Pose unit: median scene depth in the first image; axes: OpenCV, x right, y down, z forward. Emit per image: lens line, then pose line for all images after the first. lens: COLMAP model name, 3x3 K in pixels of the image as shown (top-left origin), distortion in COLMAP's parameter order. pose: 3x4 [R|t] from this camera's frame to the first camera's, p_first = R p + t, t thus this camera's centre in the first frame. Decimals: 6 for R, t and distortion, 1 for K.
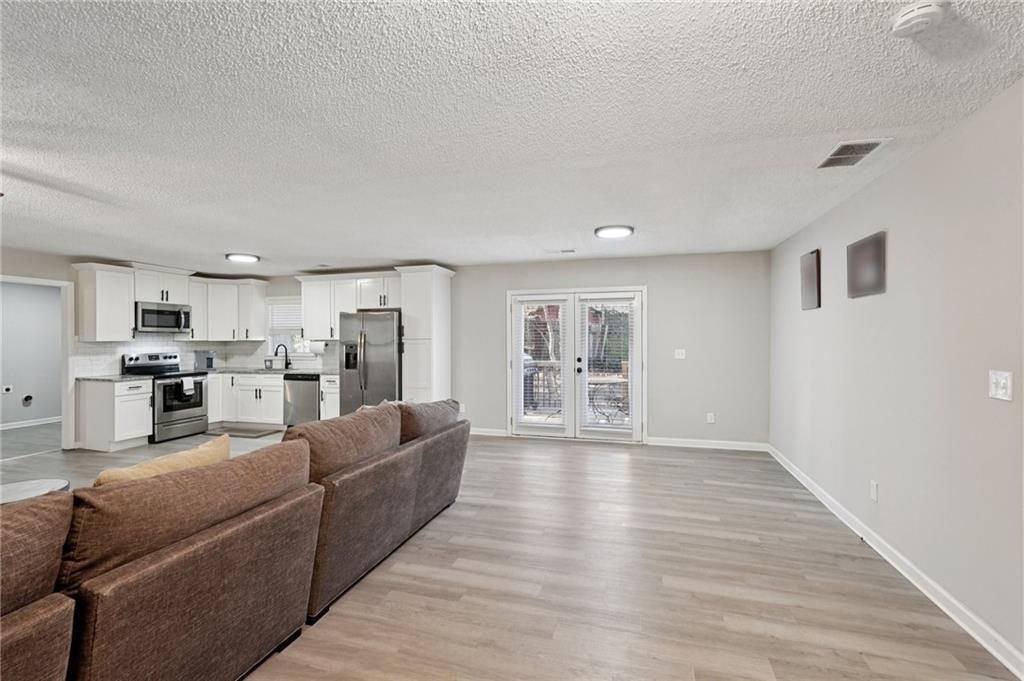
lens RADIAL K [[456.1, 0, 512.3], [0, 456.1, 340.3], [0, 0, 1]] dist [-0.012493, 0.007870]
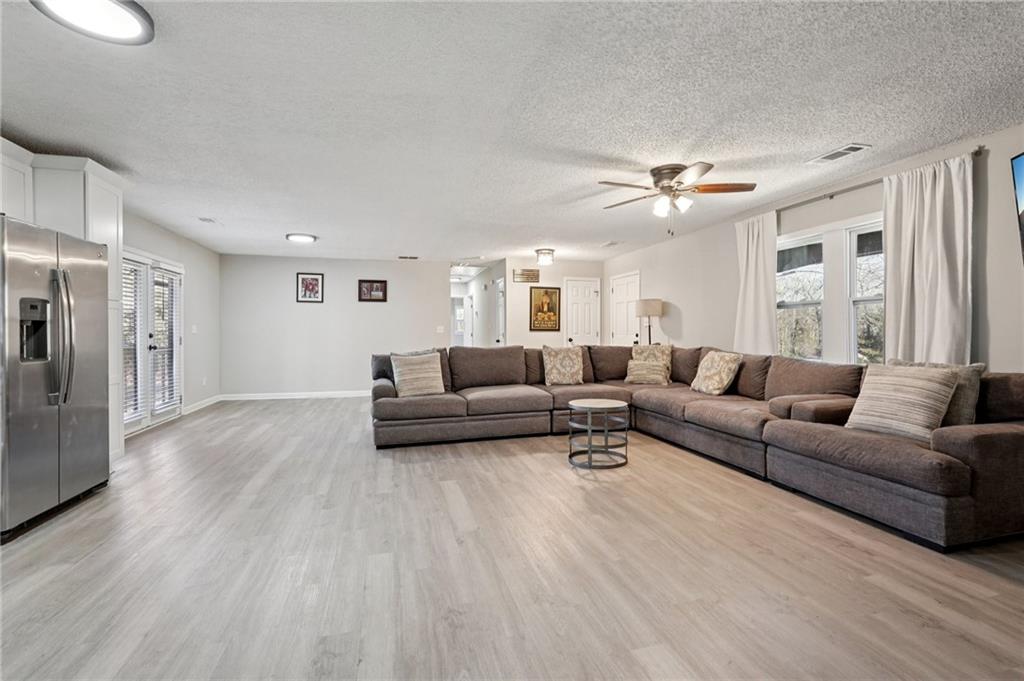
lens RADIAL K [[456.1, 0, 516.2], [0, 456.1, 330.7], [0, 0, 1]] dist [-0.012493, 0.007870]
pose [[-0.529513, 0.008664, 0.848257, -0.928390], [0.009905, 0.999943, -0.004030, 0.042576], [-0.848244, 0.006268, -0.529569, 0.839282]]
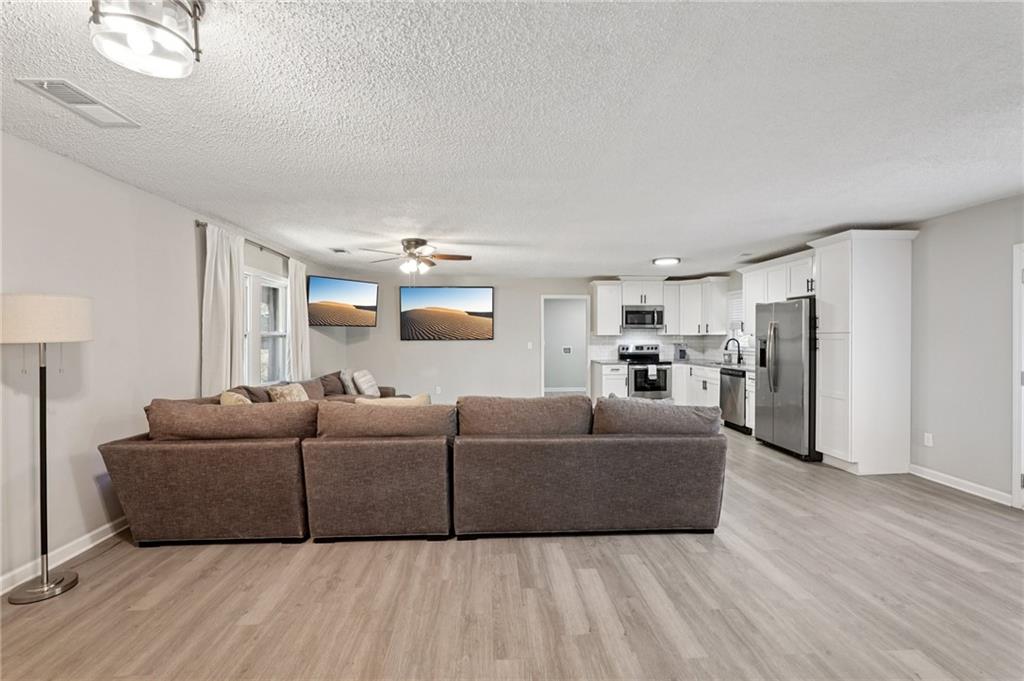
lens RADIAL K [[456.1, 0, 508.5], [0, 456.1, 337.4], [0, 0, 1]] dist [-0.012493, 0.007870]
pose [[0.327691, 0.005330, -0.944770, 0.314534], [-0.000485, 0.999985, 0.005473, 0.001182], [0.944785, -0.001336, 0.327689, 0.239342]]
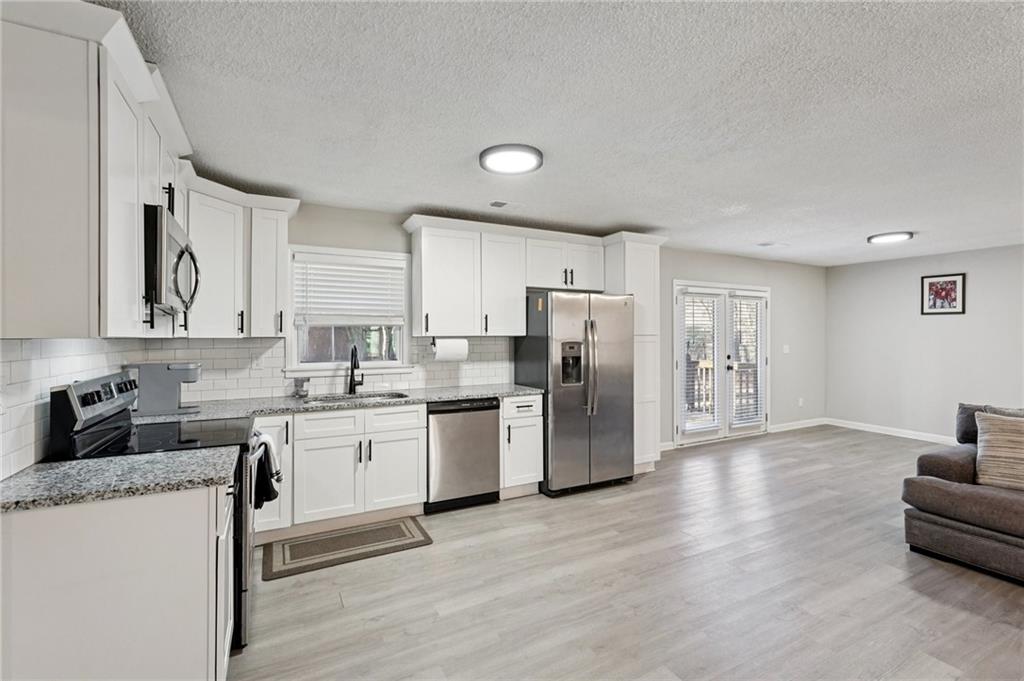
lens RADIAL K [[456.1, 0, 509.4], [0, 456.1, 338.7], [0, 0, 1]] dist [-0.012493, 0.007870]
pose [[0.719016, -0.000876, 0.694993, -0.840282], [0.001827, 0.999998, -0.000630, 0.003225], [-0.694992, 0.001723, 0.719016, 0.606183]]
